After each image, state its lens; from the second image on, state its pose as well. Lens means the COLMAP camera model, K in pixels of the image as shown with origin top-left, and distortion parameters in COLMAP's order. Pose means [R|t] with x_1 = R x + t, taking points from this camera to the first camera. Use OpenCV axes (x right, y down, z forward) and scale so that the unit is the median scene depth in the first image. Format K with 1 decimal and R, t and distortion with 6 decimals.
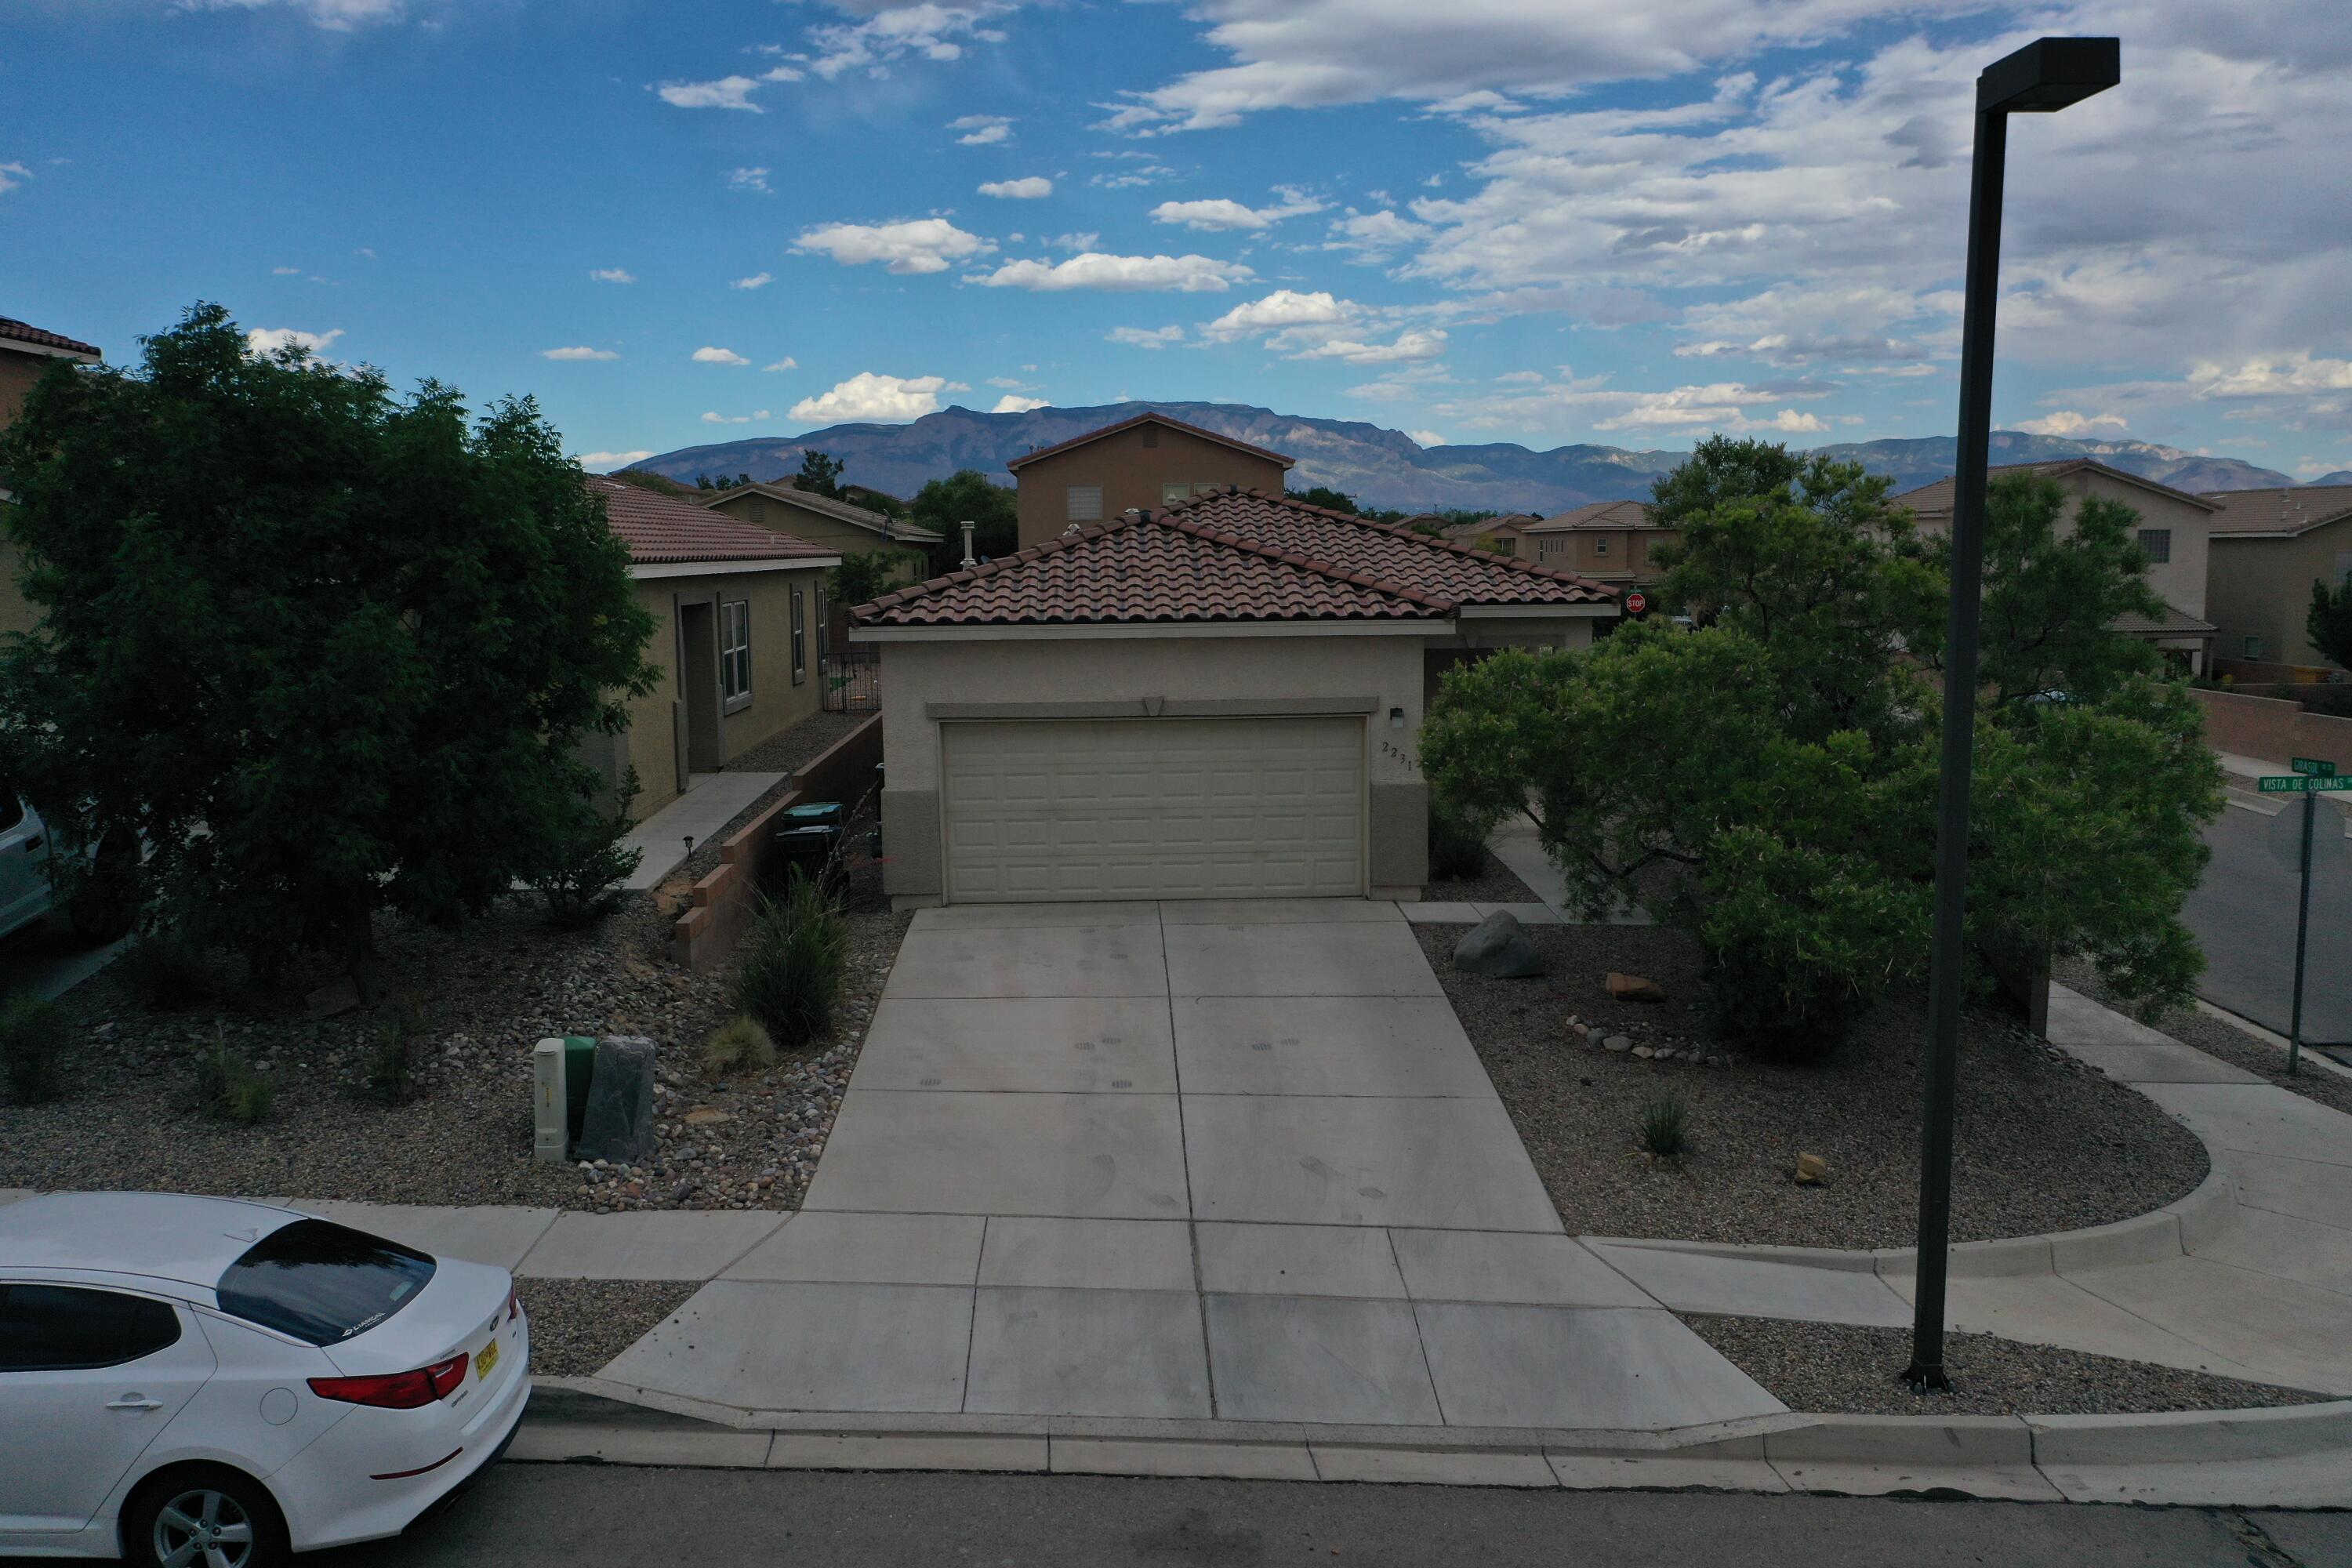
lens RADIAL K [[1858.0, 0, 1165.2], [0, 1858.0, 785.4], [0, 0, 1]] dist [0.000407, -0.006867]
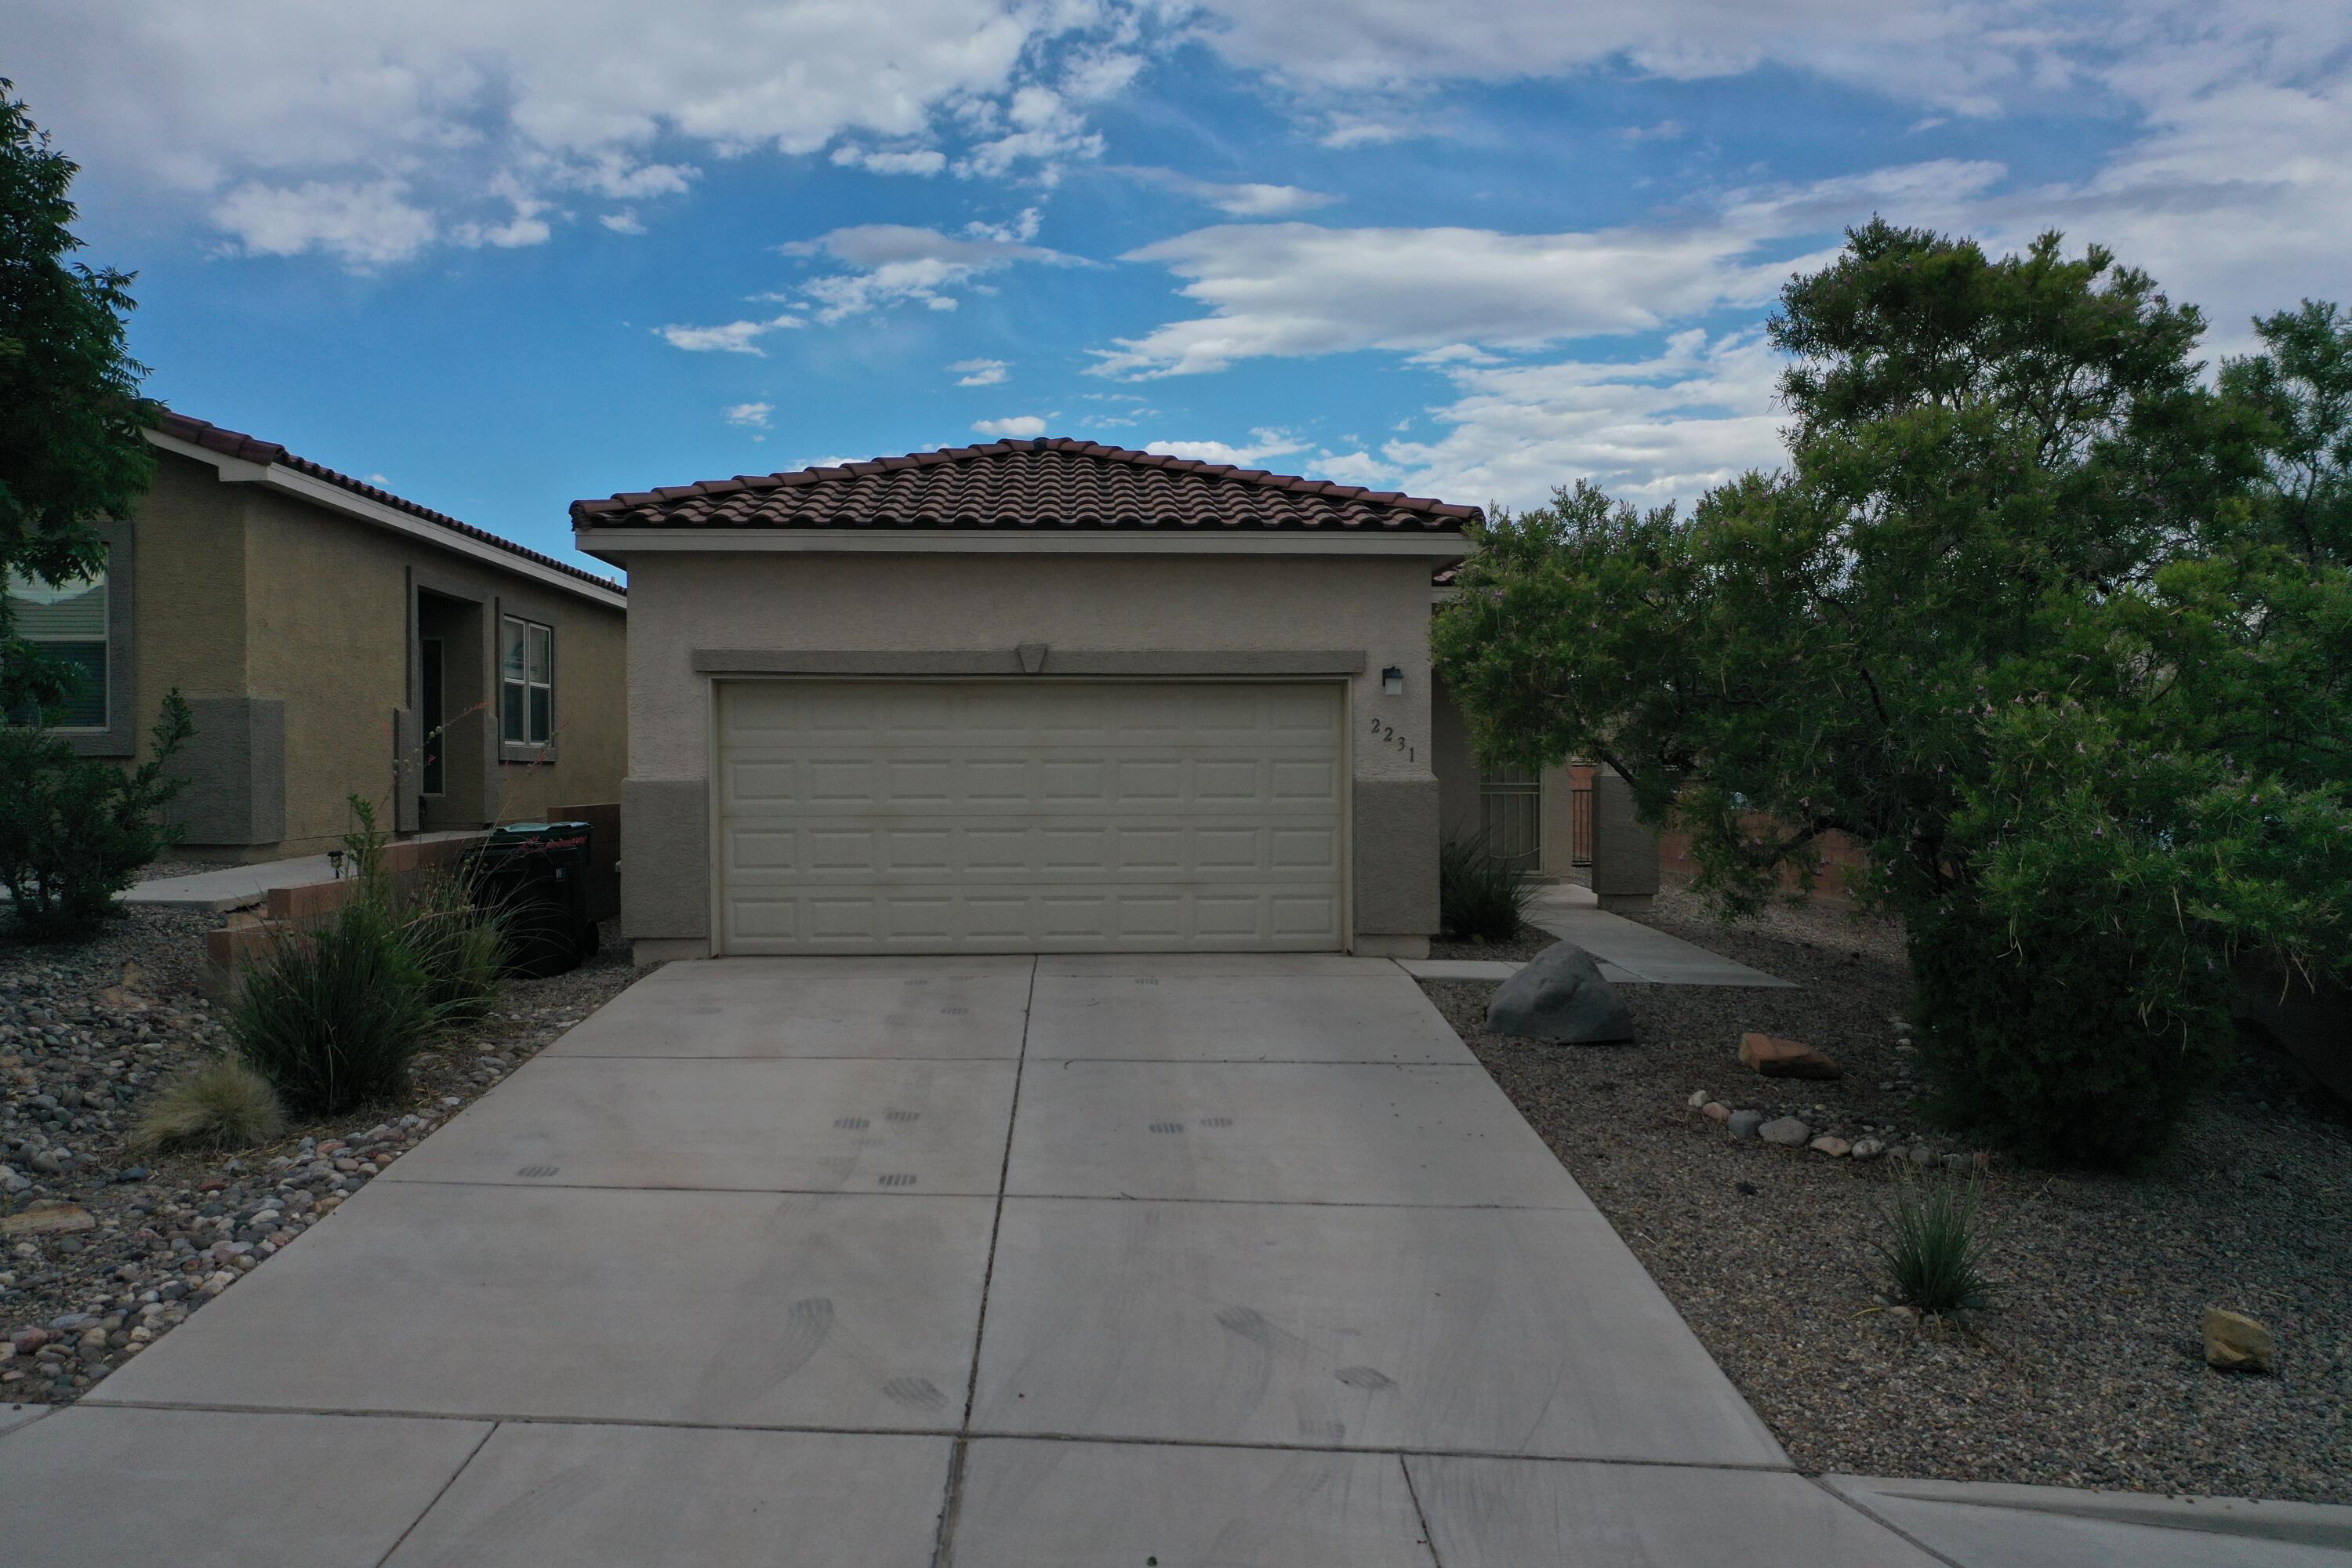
lens RADIAL K [[1858.0, 0, 1165.2], [0, 1858.0, 785.4], [0, 0, 1]] dist [0.000407, -0.006867]
pose [[0.999885, 0.010276, 0.011112, 0.043426], [-0.008888, 0.992916, -0.118485, 0.102017], [-0.012250, 0.118373, 0.992894, 0.416021]]
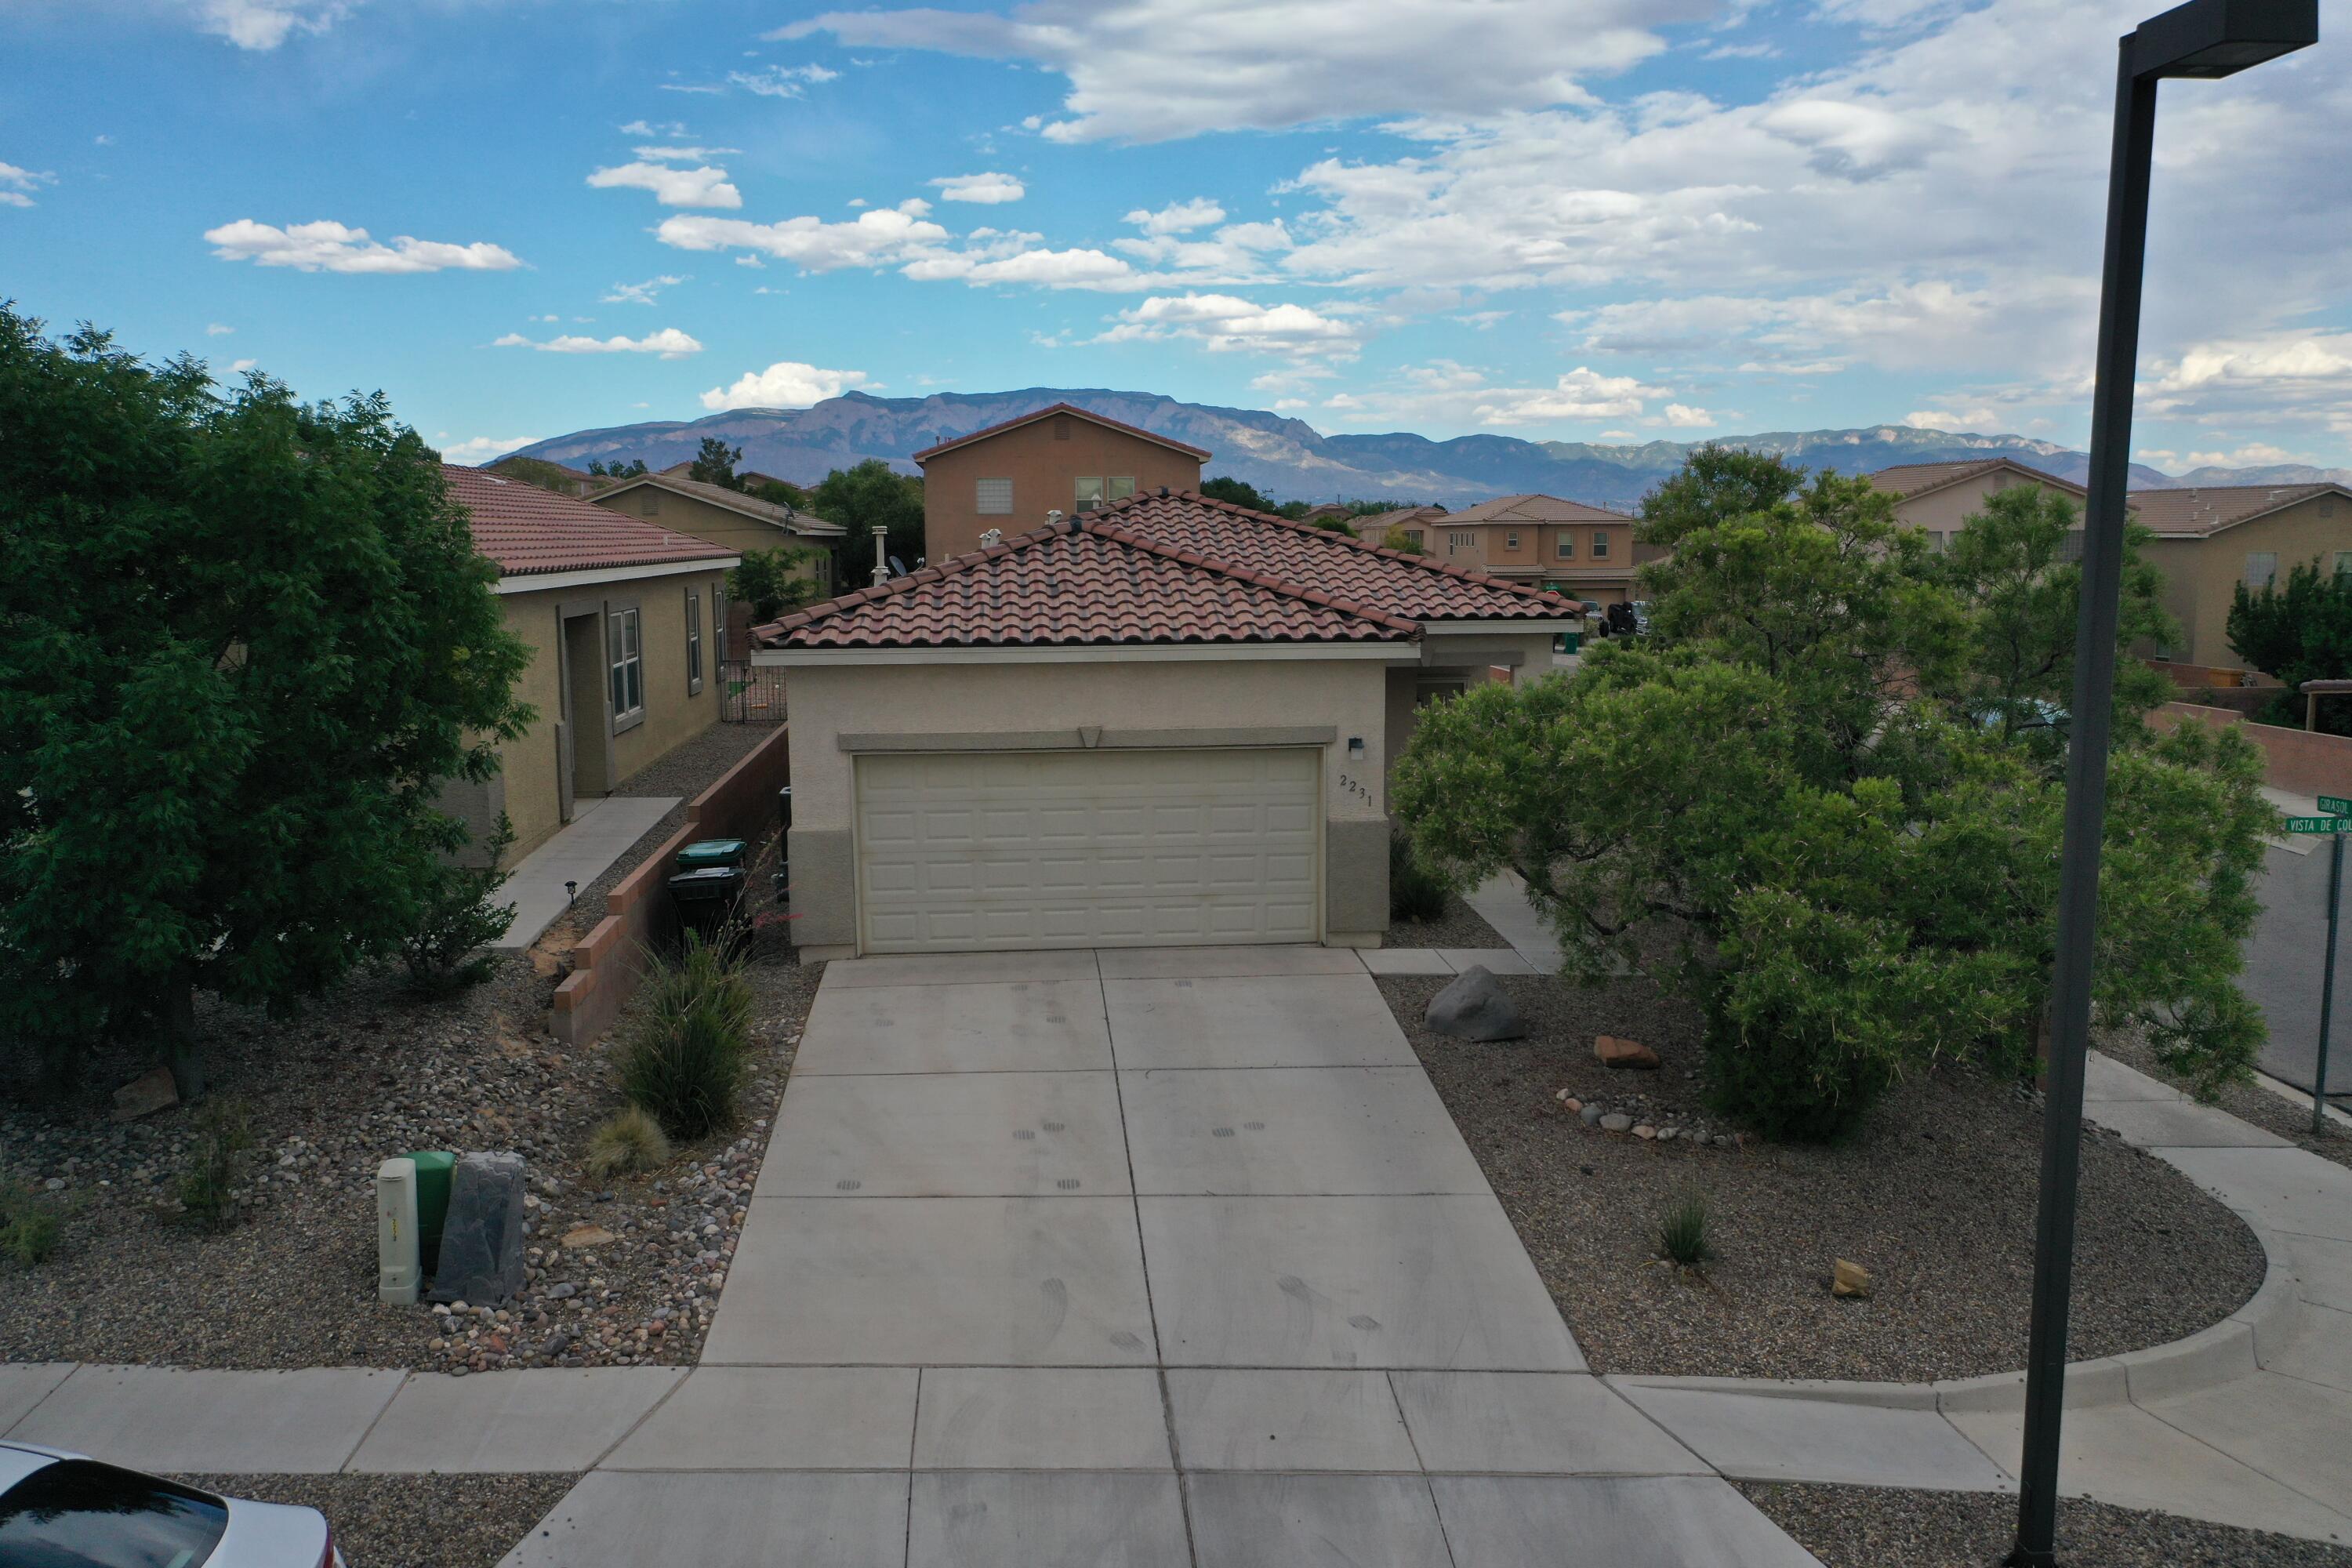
lens RADIAL K [[1858.0, 0, 1165.2], [0, 1858.0, 785.4], [0, 0, 1]] dist [0.000407, -0.006867]
pose [[0.998614, -0.002213, 0.052576, -0.021674], [0.001878, 0.999978, 0.006430, -0.030489], [-0.052589, -0.006322, 0.998596, 0.112762]]
